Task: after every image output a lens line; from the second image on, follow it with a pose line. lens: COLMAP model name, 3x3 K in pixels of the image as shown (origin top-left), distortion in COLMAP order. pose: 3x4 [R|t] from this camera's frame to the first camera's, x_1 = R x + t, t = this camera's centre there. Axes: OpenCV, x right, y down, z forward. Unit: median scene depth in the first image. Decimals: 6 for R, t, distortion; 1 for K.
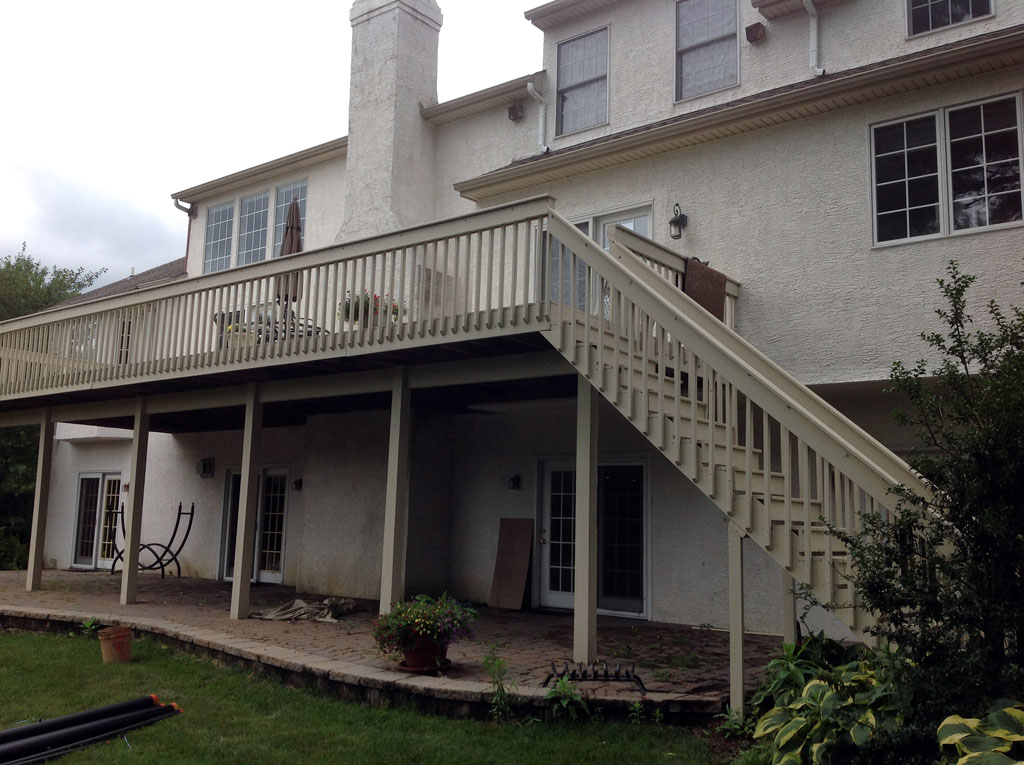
lens RADIAL K [[979.3, 0, 495.3], [0, 979.3, 365.8], [0, 0, 1]] dist [0.165922, -0.347698]
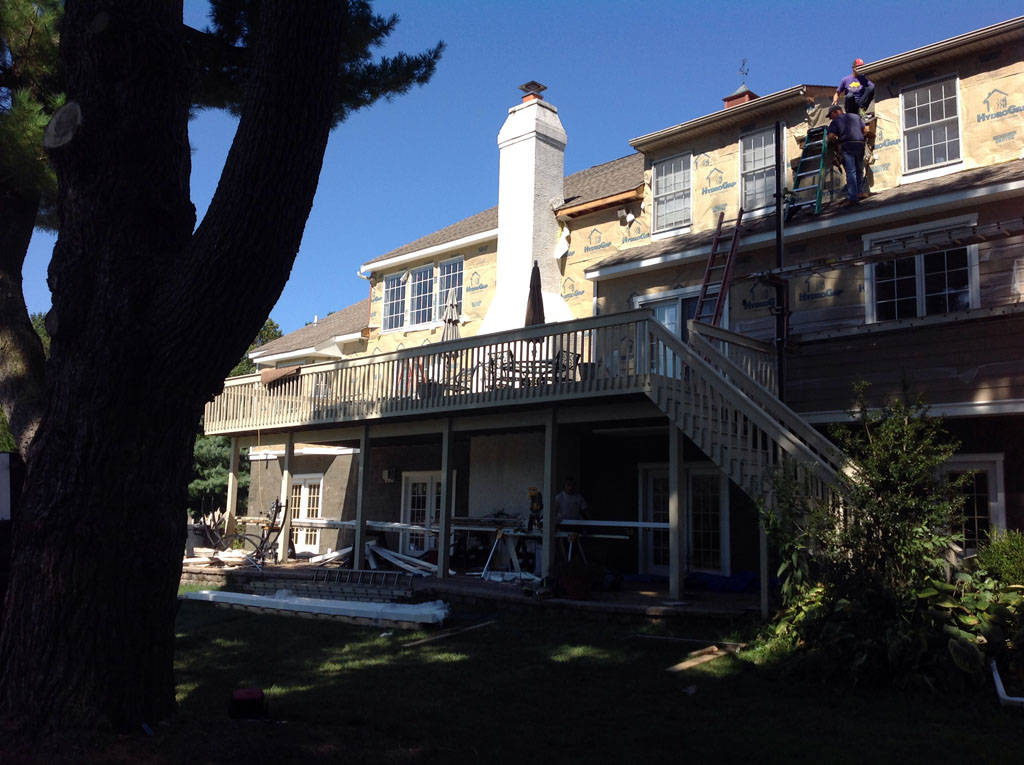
lens RADIAL K [[972.1, 0, 515.4], [0, 972.1, 367.6], [0, 0, 1]] dist [0.214676, -0.460653]
pose [[0.996567, -0.012904, -0.081774, -0.034775], [0.012868, 0.999917, -0.000967, -0.077064], [0.081780, -0.000088, 0.996650, -0.622846]]
